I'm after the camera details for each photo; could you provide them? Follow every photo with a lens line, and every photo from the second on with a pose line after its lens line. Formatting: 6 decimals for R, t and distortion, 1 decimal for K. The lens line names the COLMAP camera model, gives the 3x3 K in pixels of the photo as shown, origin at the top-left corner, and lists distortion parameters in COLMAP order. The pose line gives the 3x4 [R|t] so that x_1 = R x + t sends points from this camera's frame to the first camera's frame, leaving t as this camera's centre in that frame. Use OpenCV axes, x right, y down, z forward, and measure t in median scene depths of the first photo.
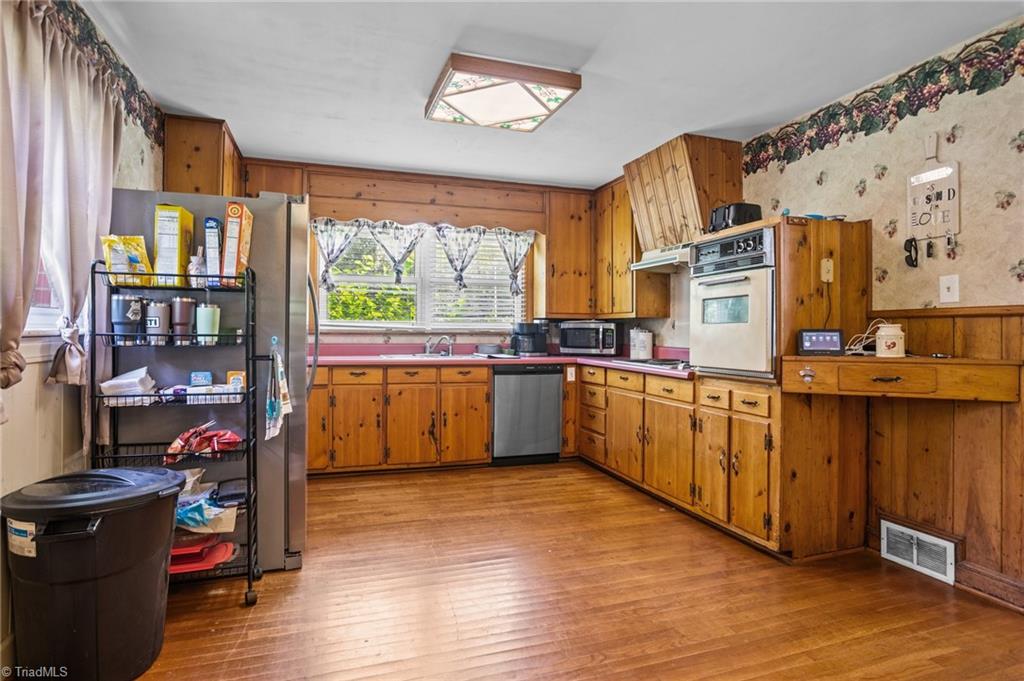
lens RADIAL K [[552.2, 0, 509.5], [0, 552.2, 337.2], [0, 0, 1]] dist [-0.068961, 0.052595]
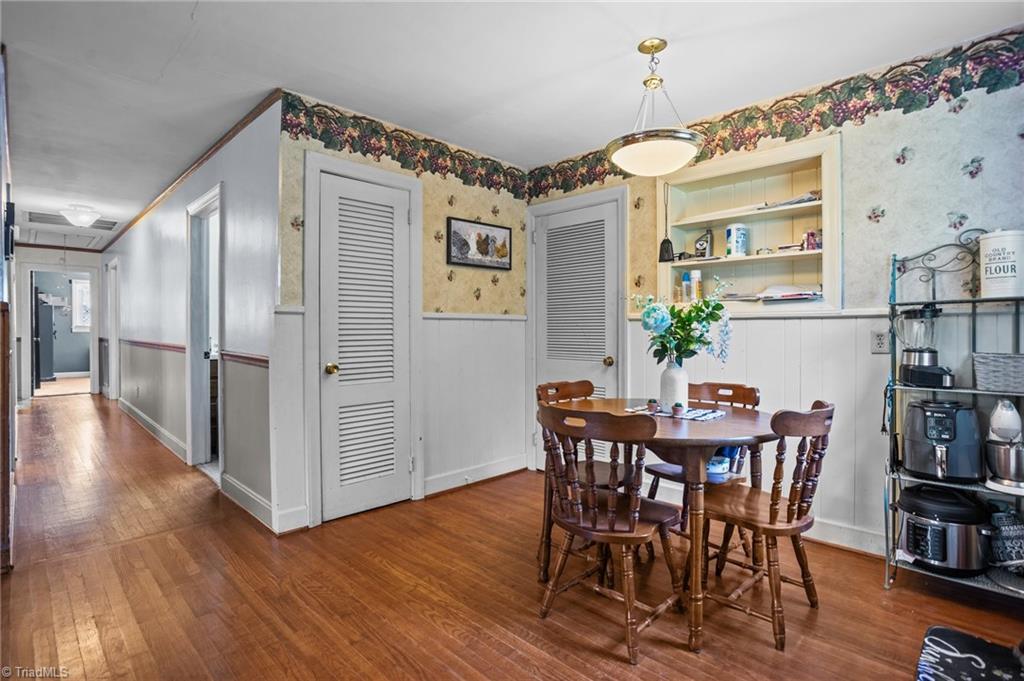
lens RADIAL K [[493.4, 0, 499.5], [0, 493.4, 337.2], [0, 0, 1]] dist [-0.081799, 0.031807]
pose [[-0.451133, -0.021521, 0.892197, -0.284021], [0.004678, 0.999638, 0.026478, -0.013059], [-0.892444, 0.016119, -0.450870, 0.871401]]
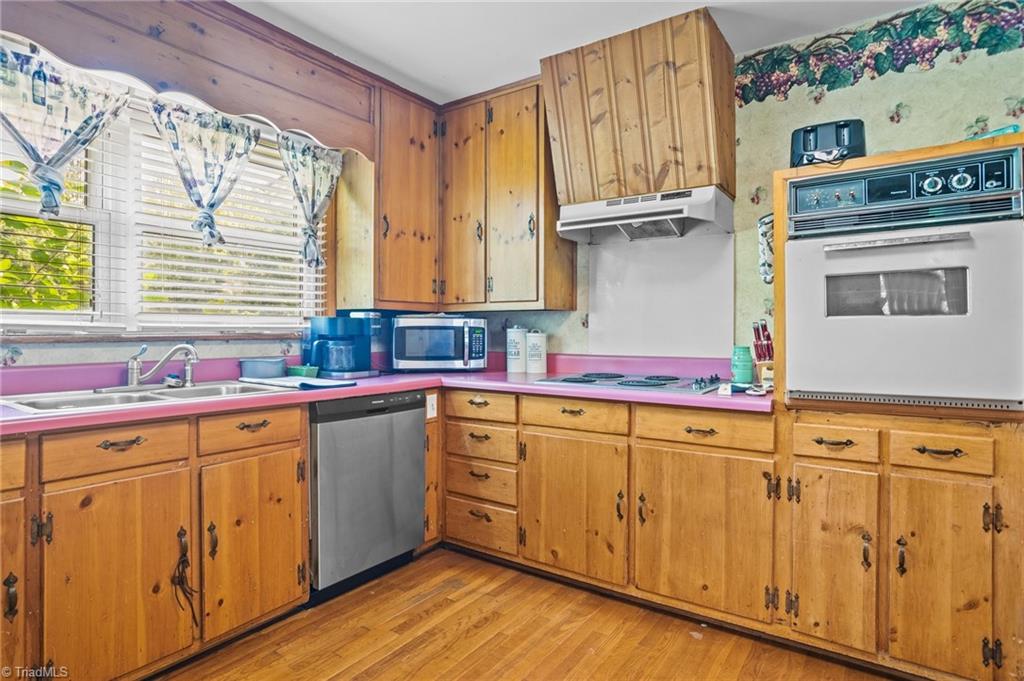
lens RADIAL K [[549.3, 0, 511.5], [0, 549.3, 338.1], [0, 0, 1]] dist [-0.064426, 0.035688]
pose [[0.803245, -0.013211, 0.595502, -0.182033], [0.012456, 0.999908, 0.005381, -0.007044], [-0.595519, 0.003096, 0.803335, 0.541077]]
